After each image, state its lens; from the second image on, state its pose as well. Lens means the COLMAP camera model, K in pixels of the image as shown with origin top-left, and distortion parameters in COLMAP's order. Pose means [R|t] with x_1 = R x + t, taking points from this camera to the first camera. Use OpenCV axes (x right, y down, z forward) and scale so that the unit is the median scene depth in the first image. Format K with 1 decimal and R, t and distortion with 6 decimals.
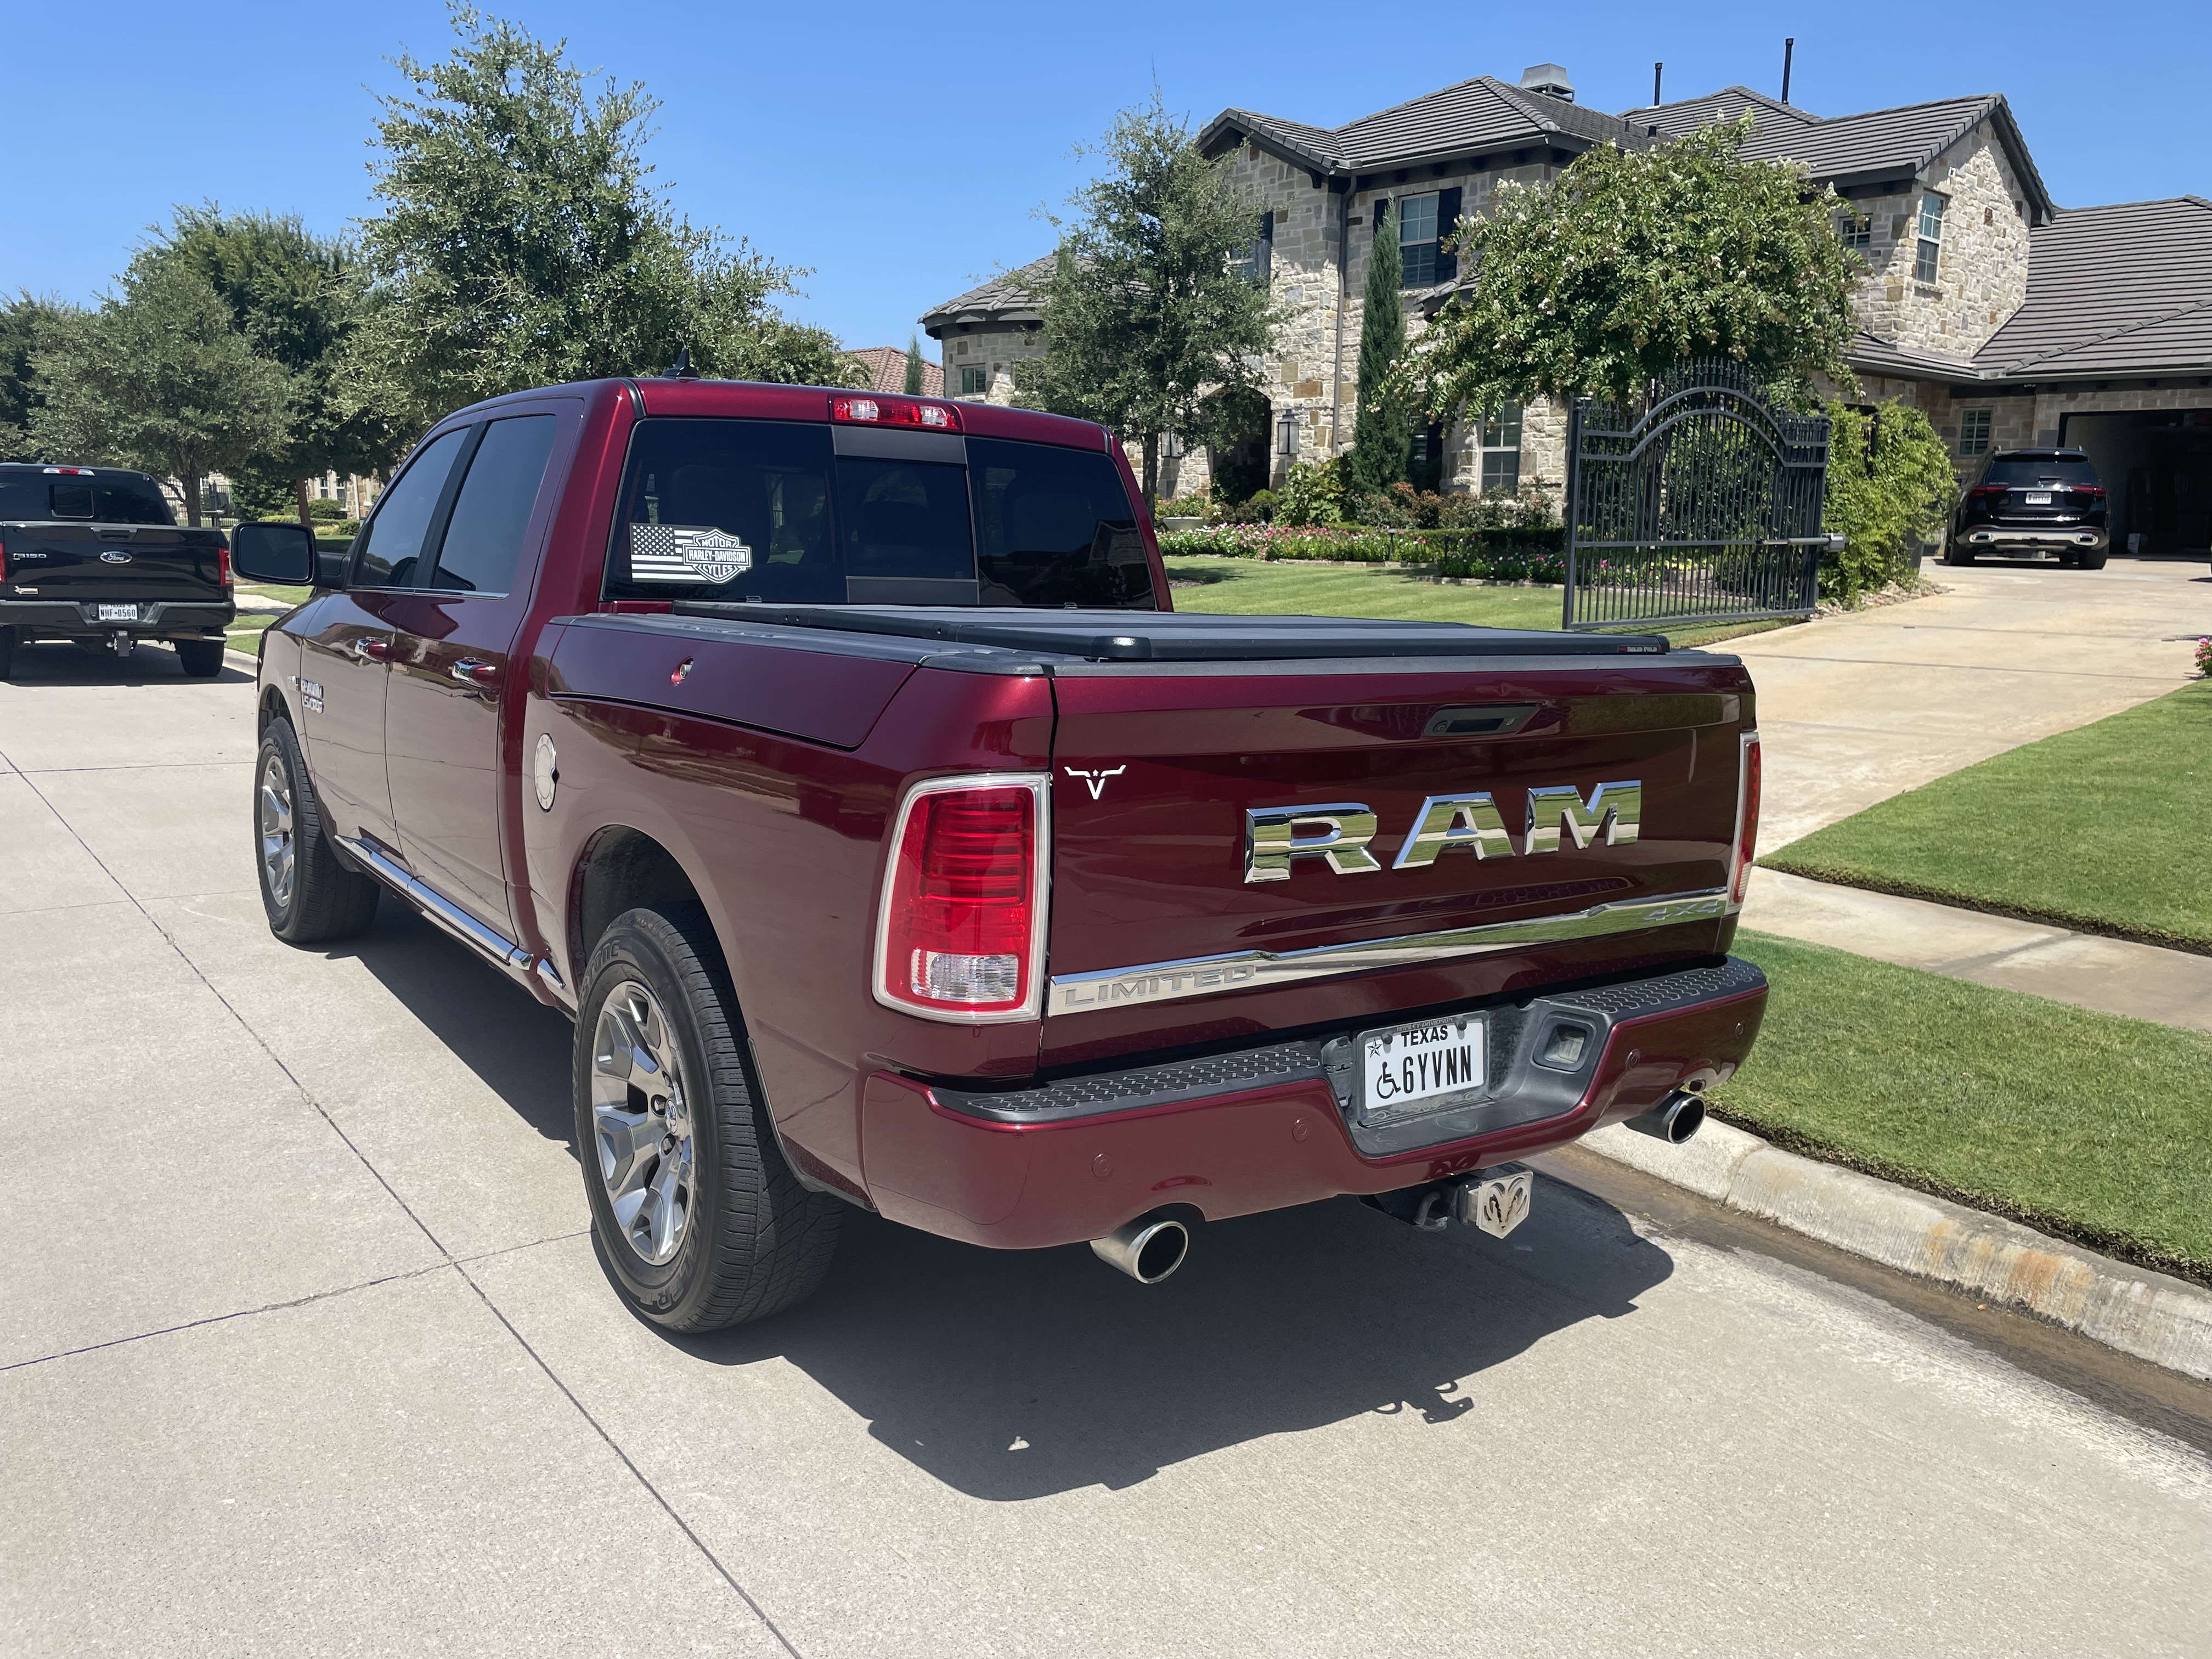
lens RADIAL K [[1705.2, 0, 1096.3], [0, 1705.2, 817.8], [0, 0, 1]] dist [0.031810, -0.058701]
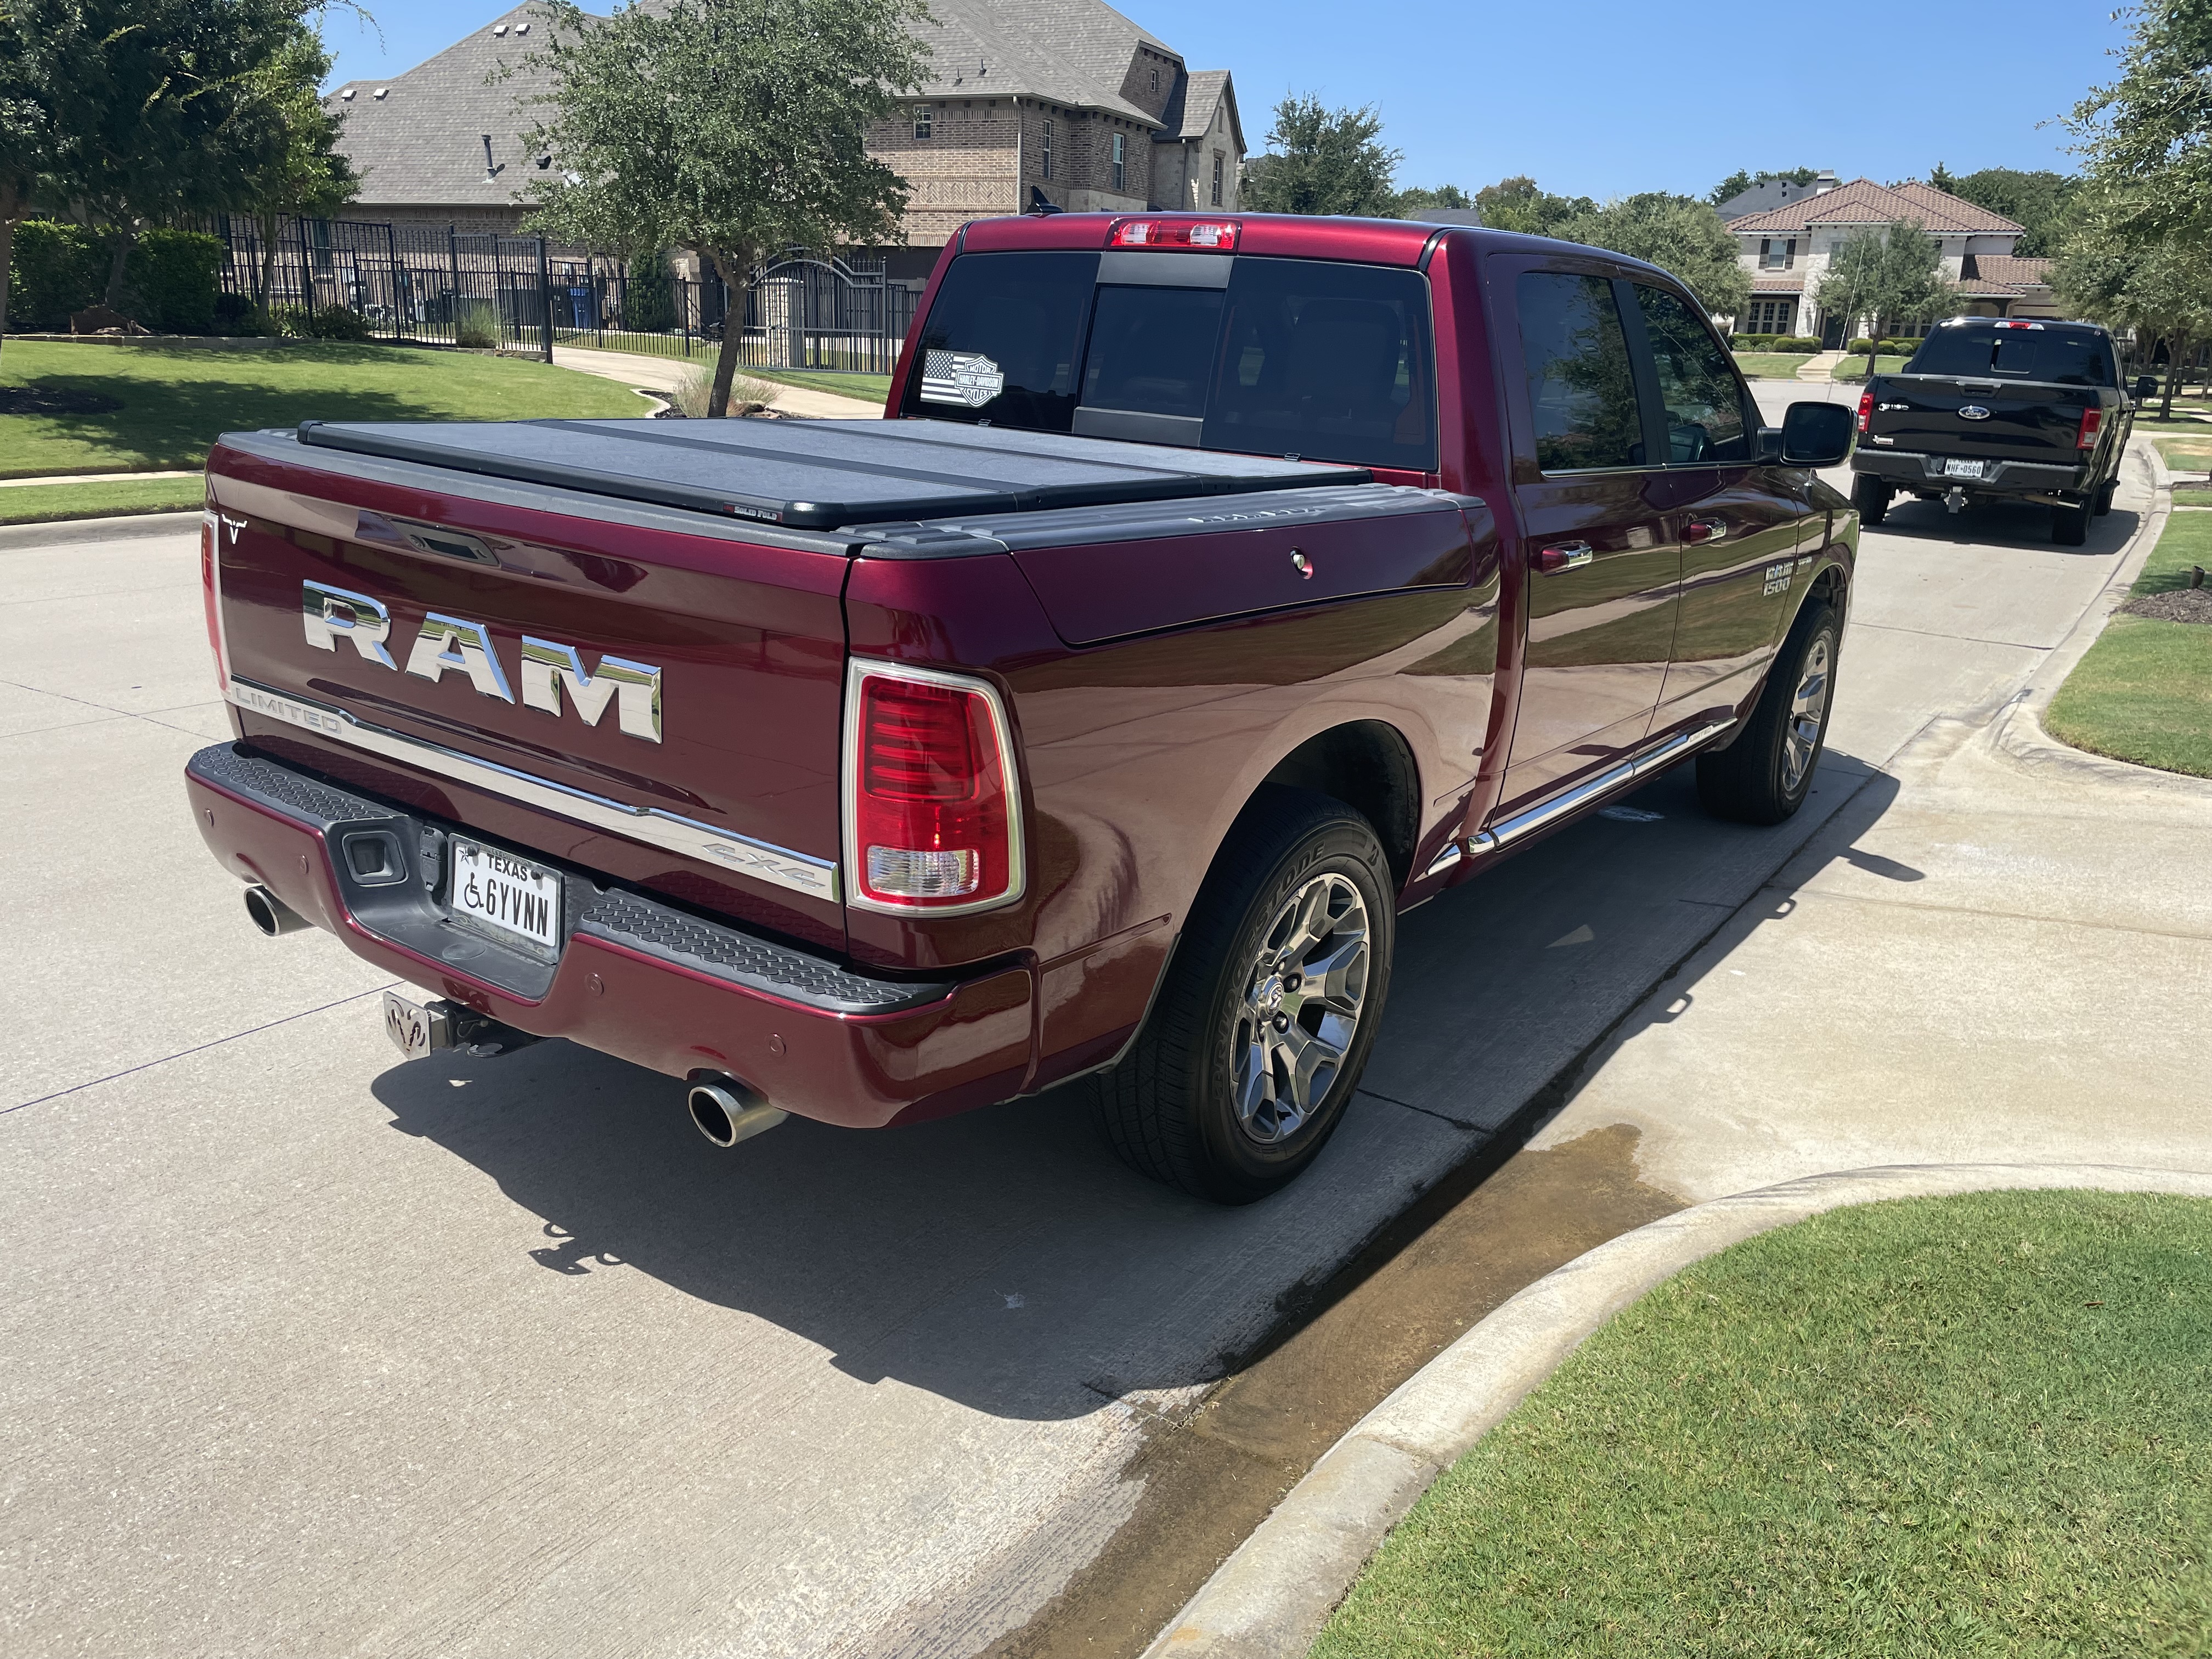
lens RADIAL K [[1705.2, 0, 1094.7], [0, 1705.2, 840.5], [0, 0, 1]] dist [0.031810, -0.058701]
pose [[0.313727, 0.264099, -0.912046, 1.101525], [-0.183311, 0.959316, 0.214731, -0.148962], [0.931650, 0.099821, 0.349376, 0.891649]]
